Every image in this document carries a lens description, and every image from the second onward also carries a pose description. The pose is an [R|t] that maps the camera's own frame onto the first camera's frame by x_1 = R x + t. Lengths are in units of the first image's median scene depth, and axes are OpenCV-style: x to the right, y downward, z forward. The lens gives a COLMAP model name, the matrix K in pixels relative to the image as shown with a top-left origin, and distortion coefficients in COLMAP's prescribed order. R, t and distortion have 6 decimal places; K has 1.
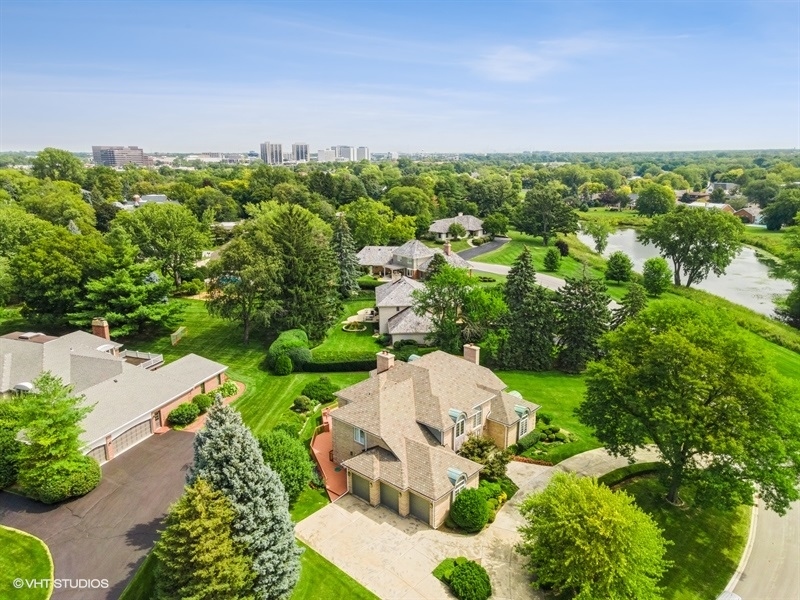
lens RADIAL K [[577.1, 0, 400.0], [0, 577.1, 300.0], [0, 0, 1]] dist [0.006602, 0.068031]
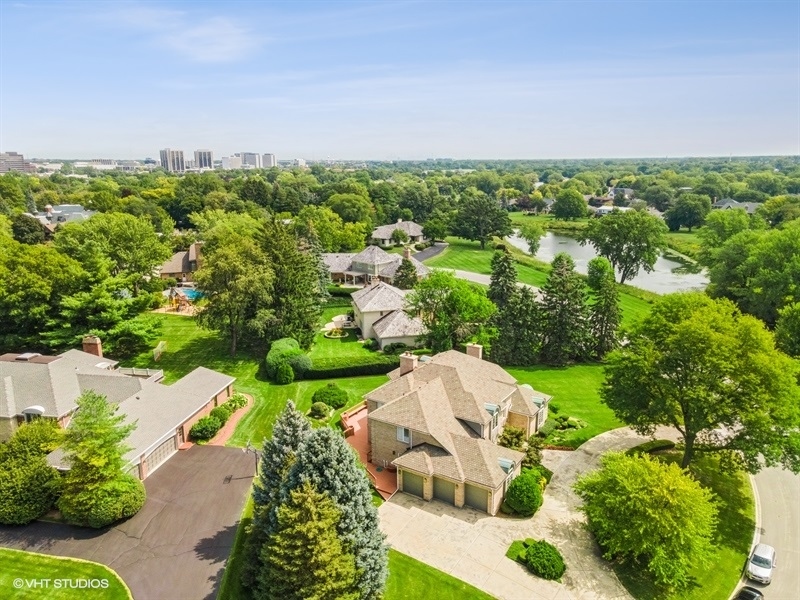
lens RADIAL K [[577.1, 0, 400.0], [0, 577.1, 300.0], [0, 0, 1]] dist [0.006602, 0.068031]
pose [[0.987578, -0.038217, 0.152408, -0.141858], [0.039984, 0.999164, -0.008541, 0.001661], [-0.151955, 0.014529, 0.988281, -0.014823]]
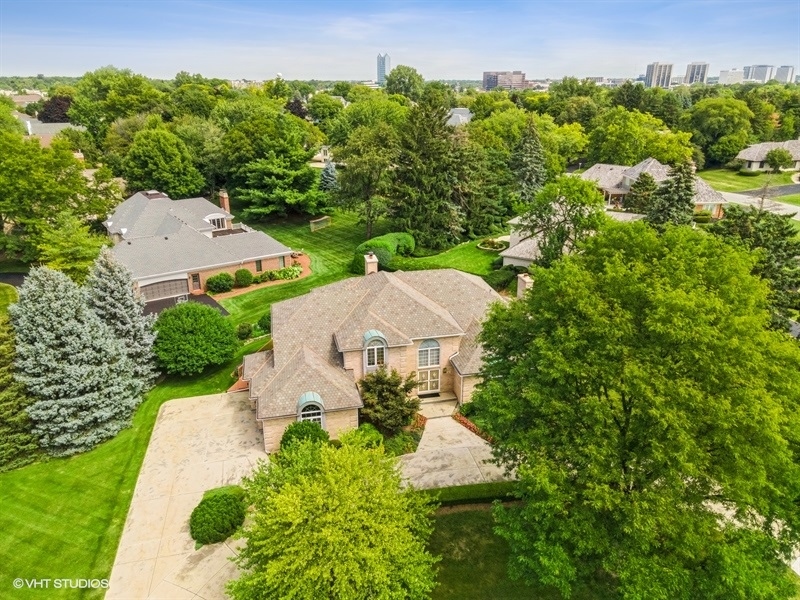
lens RADIAL K [[577.1, 0, 400.0], [0, 577.1, 300.0], [0, 0, 1]] dist [0.006602, 0.068031]
pose [[0.814508, 0.206879, -0.542013, 0.344882], [-0.142810, 0.977008, 0.158304, 0.012440], [0.562301, -0.051535, 0.825325, 0.241080]]
